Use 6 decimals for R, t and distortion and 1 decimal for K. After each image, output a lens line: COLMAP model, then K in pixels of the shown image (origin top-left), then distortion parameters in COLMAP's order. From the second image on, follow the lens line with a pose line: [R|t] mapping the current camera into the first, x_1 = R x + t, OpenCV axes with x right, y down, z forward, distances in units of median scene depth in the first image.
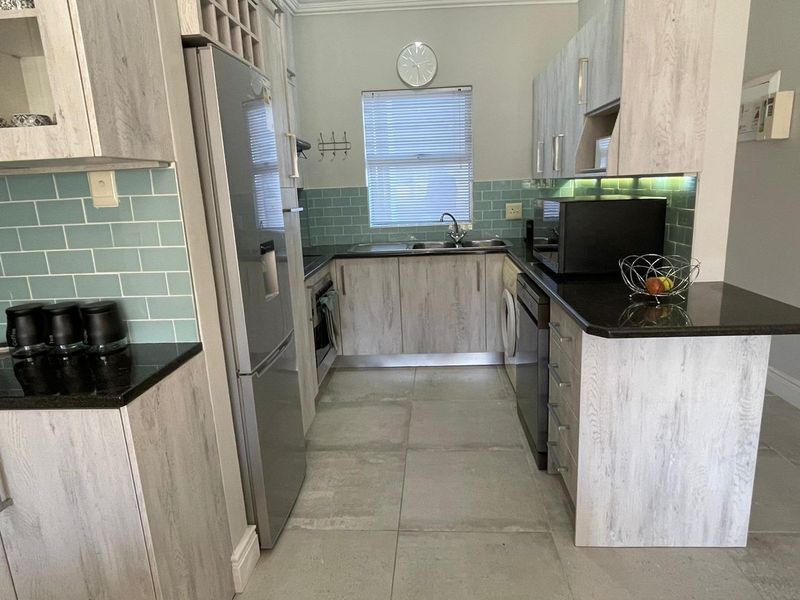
lens RADIAL K [[493.5, 0, 402.0], [0, 493.5, 297.2], [0, 0, 1]] dist [0.008180, -0.006706]
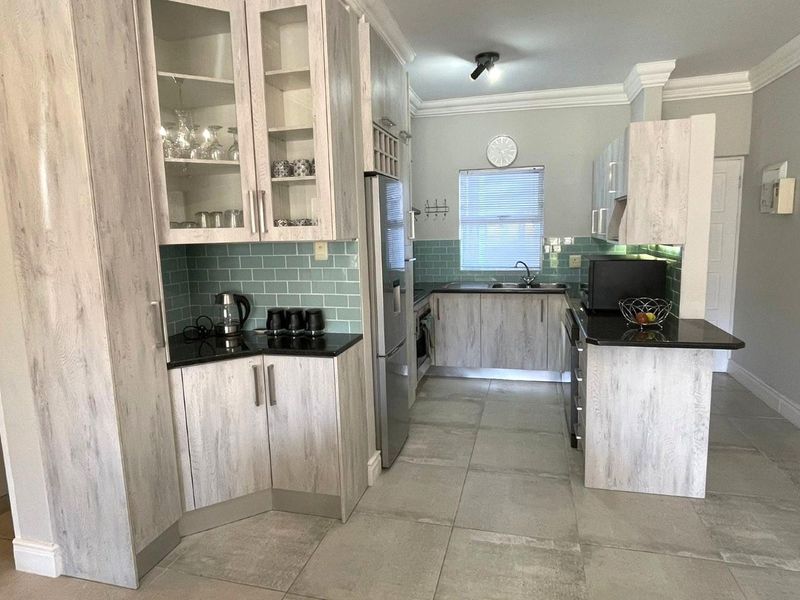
lens RADIAL K [[493.5, 0, 400.5], [0, 493.5, 293.6], [0, 0, 1]] dist [0.008180, -0.006706]
pose [[0.981435, 0.042512, -0.187026, 0.049056], [-0.057493, 0.995493, -0.075423, 0.052833], [0.182977, 0.084775, 0.979455, -0.569094]]
